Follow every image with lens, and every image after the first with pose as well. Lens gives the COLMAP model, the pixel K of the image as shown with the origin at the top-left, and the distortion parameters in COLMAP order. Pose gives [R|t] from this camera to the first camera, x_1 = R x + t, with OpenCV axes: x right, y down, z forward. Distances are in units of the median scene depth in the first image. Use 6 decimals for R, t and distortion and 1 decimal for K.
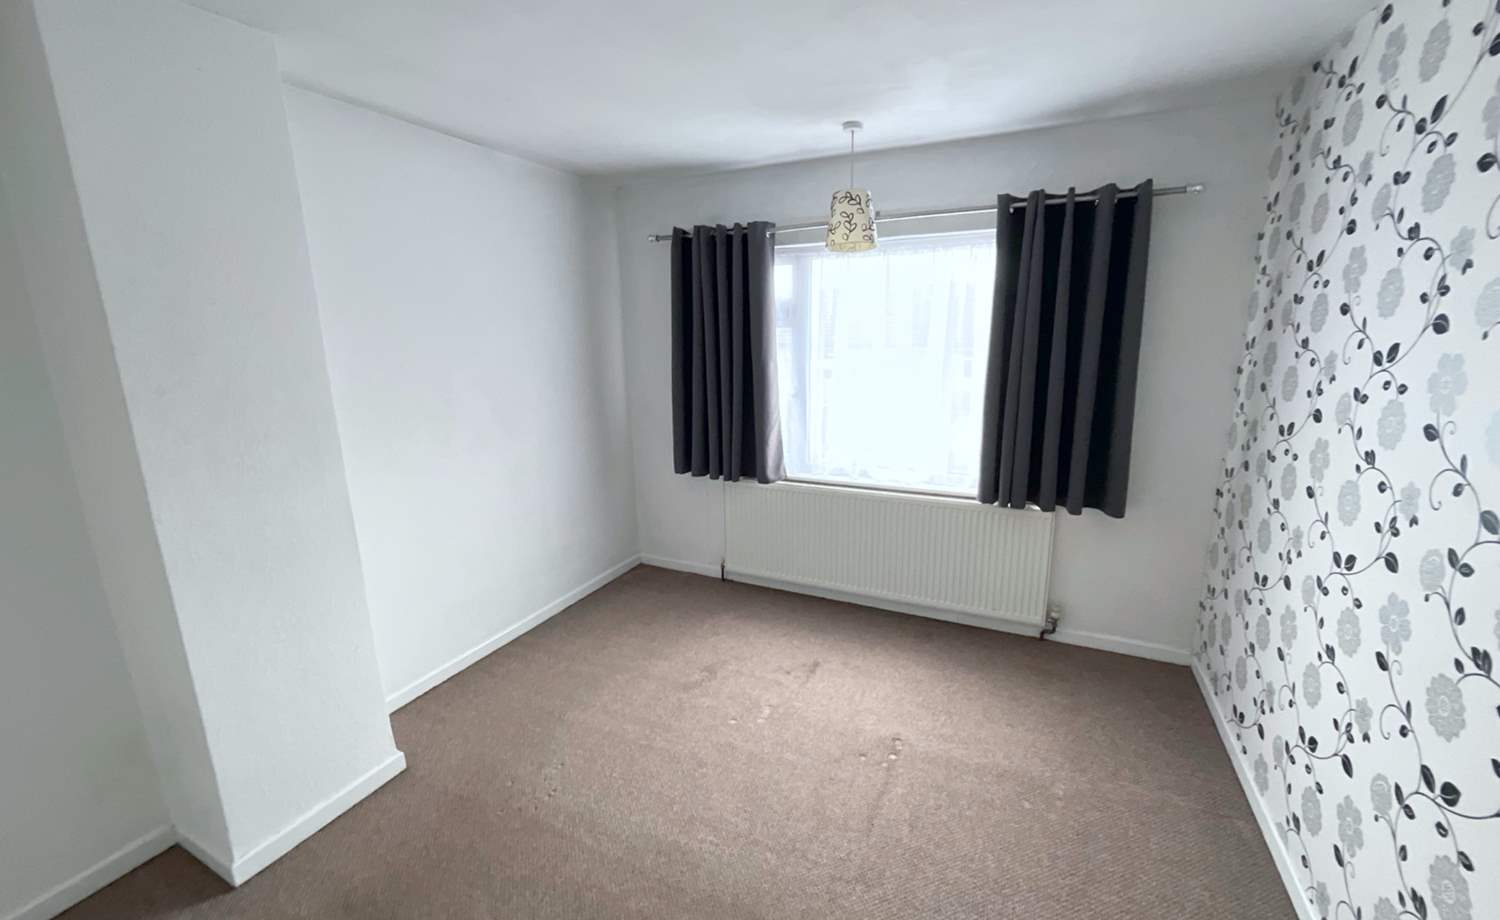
lens RADIAL K [[612.5, 0, 748.5], [0, 612.5, 453.2], [0, 0, 1]] dist [-0.000443, 0.001522]
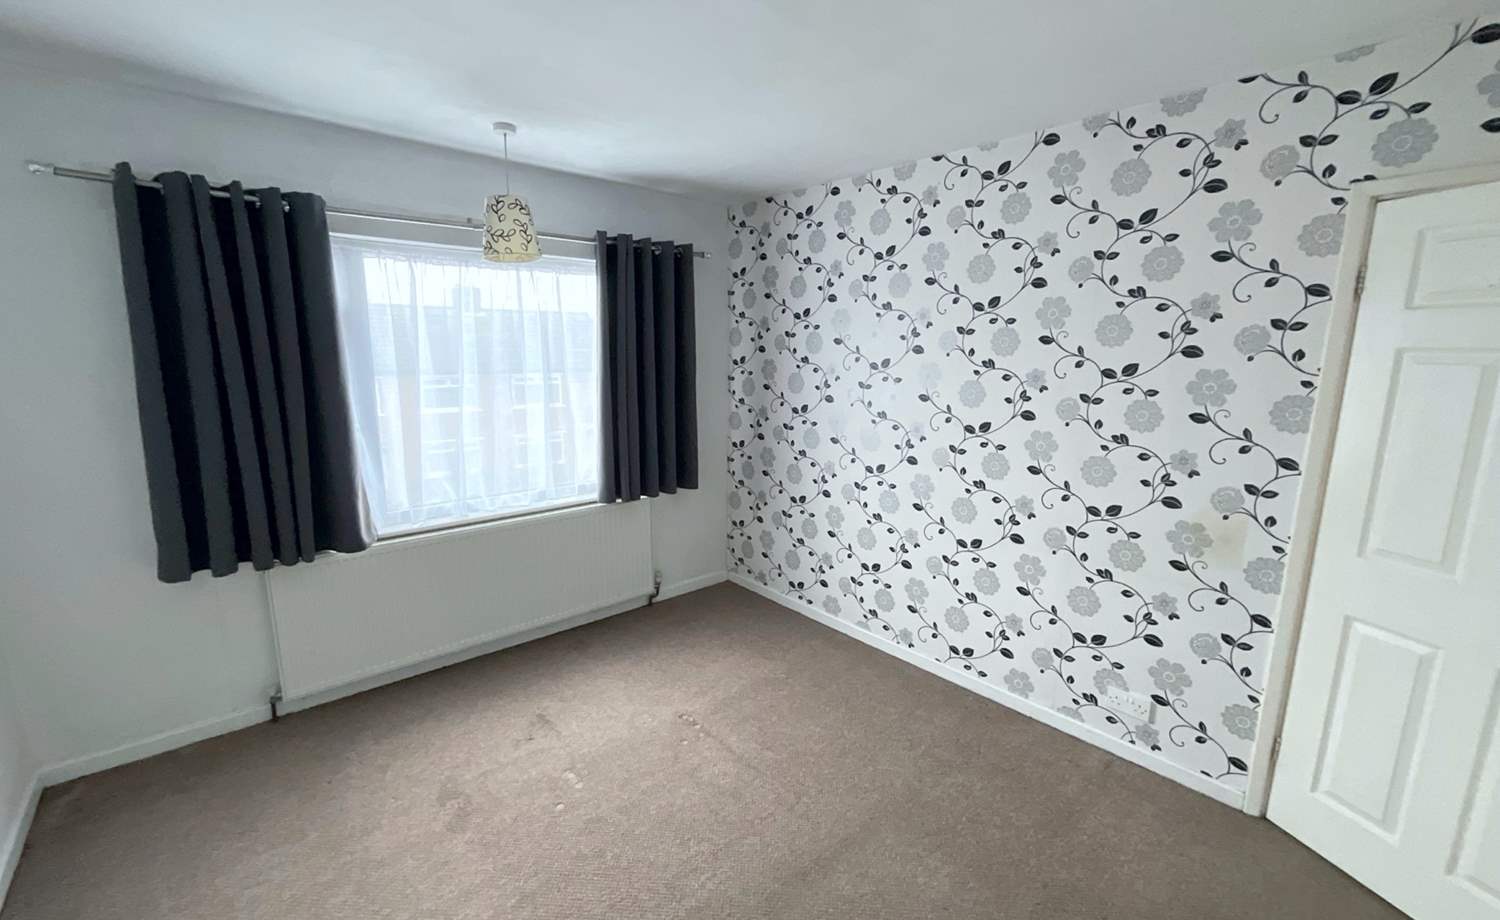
lens RADIAL K [[612.5, 0, 748.2], [0, 612.5, 454.4], [0, 0, 1]] dist [-0.000443, 0.001522]
pose [[0.393550, -0.138806, 0.908764, -0.565280], [0.170789, 0.982365, 0.076086, -0.052293], [-0.903299, 0.125264, 0.410316, 0.327739]]
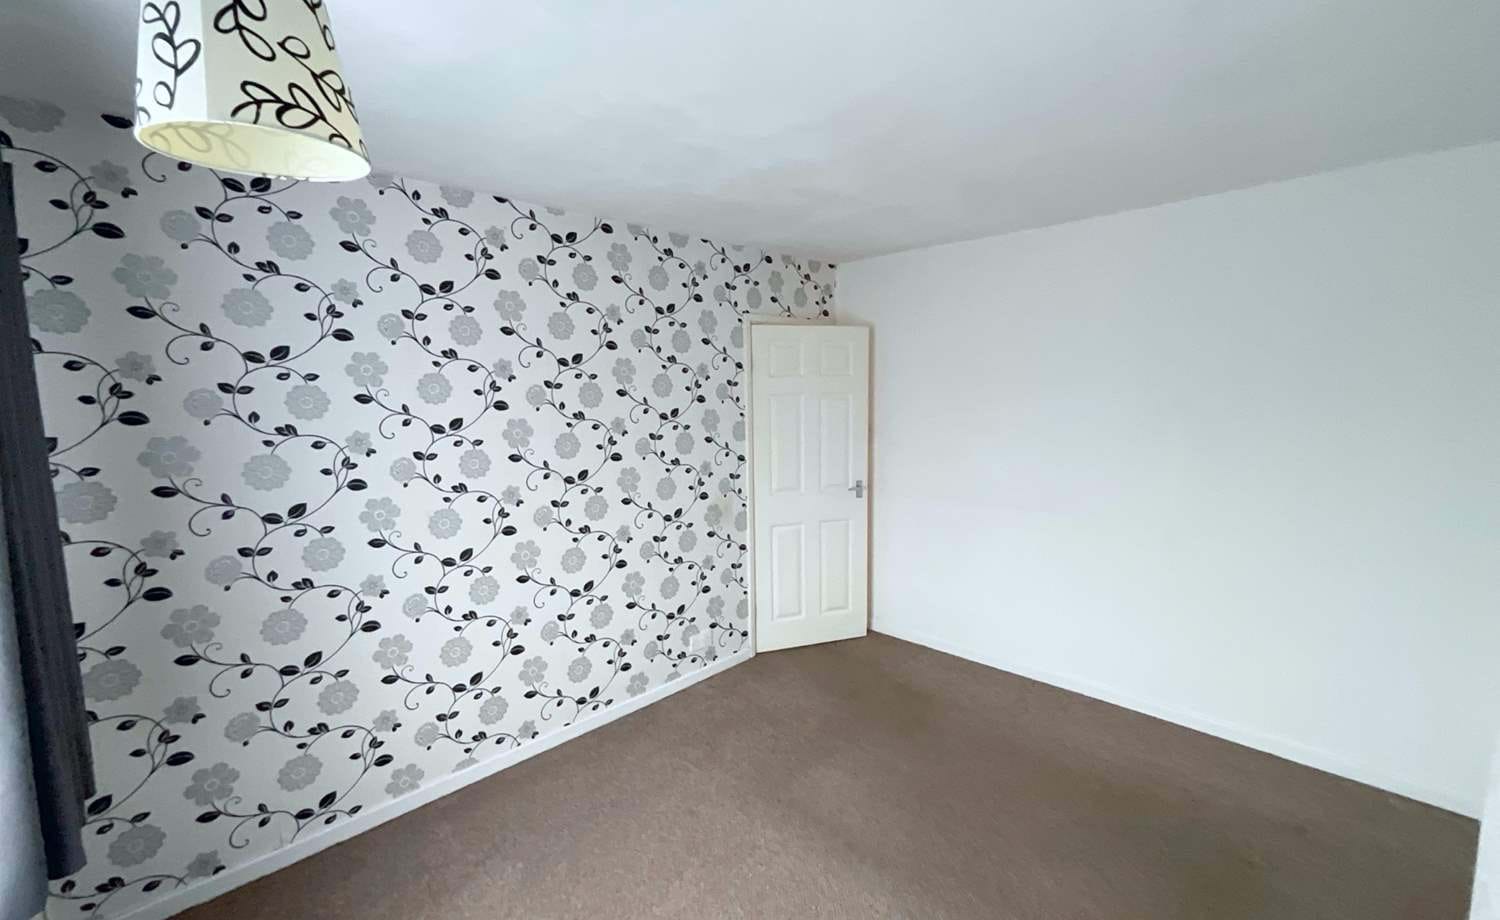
lens RADIAL K [[612.5, 0, 741.4], [0, 612.5, 472.4], [0, 0, 1]] dist [-0.000443, 0.001522]
pose [[-0.935451, 0.004478, 0.353428, -0.143915], [0.117073, 0.947402, 0.297865, -0.236066], [-0.333504, 0.320015, -0.886773, 1.202814]]
